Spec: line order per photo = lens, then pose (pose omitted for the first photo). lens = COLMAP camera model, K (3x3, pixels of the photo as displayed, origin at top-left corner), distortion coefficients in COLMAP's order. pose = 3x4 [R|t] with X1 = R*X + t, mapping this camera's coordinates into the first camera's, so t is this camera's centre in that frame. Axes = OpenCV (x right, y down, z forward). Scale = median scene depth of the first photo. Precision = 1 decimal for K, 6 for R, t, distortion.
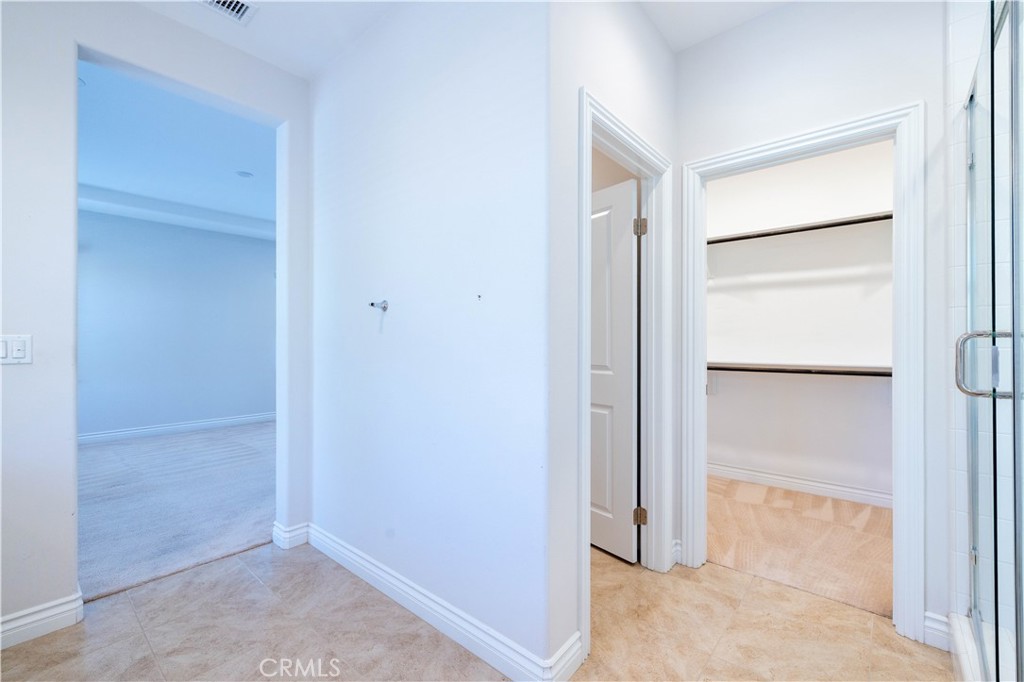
lens RADIAL K [[429.7, 0, 517.3], [0, 429.7, 342.2], [0, 0, 1]] dist [0.000611, -0.000046]
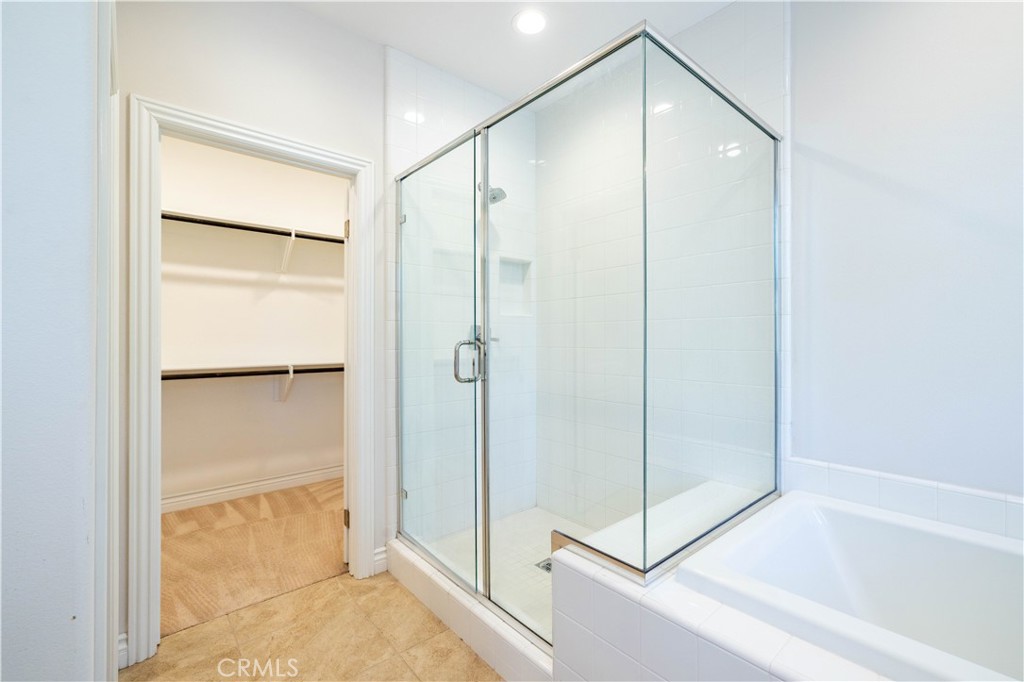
lens RADIAL K [[435.1, 0, 515.2], [0, 435.1, 337.1], [0, 0, 1]] dist [-0.000199, 0.000092]
pose [[0.153095, 0.004702, 0.988200, -0.206790], [-0.000137, 0.999989, -0.004736, -0.013154], [-0.988211, 0.000590, 0.153094, 0.253334]]
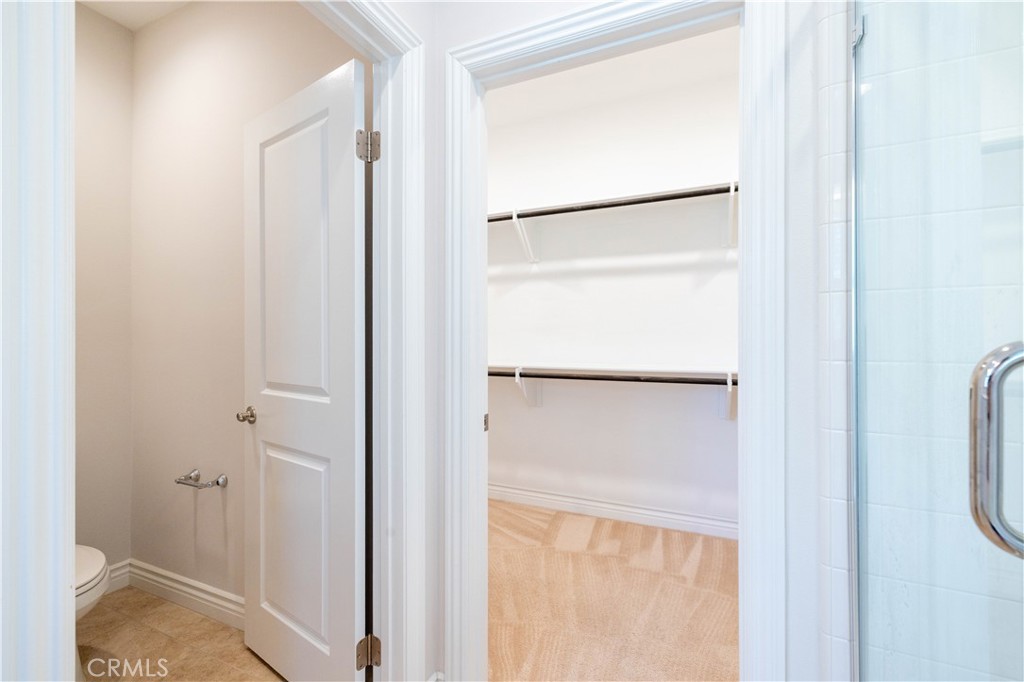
lens RADIAL K [[435.1, 0, 515.2], [0, 435.1, 337.1], [0, 0, 1]] dist [-0.000199, 0.000092]
pose [[0.957013, -0.000512, 0.290044, 0.282299], [0.000579, 1.000000, -0.000143, -0.012887], [-0.290044, 0.000305, 0.957013, 0.363046]]
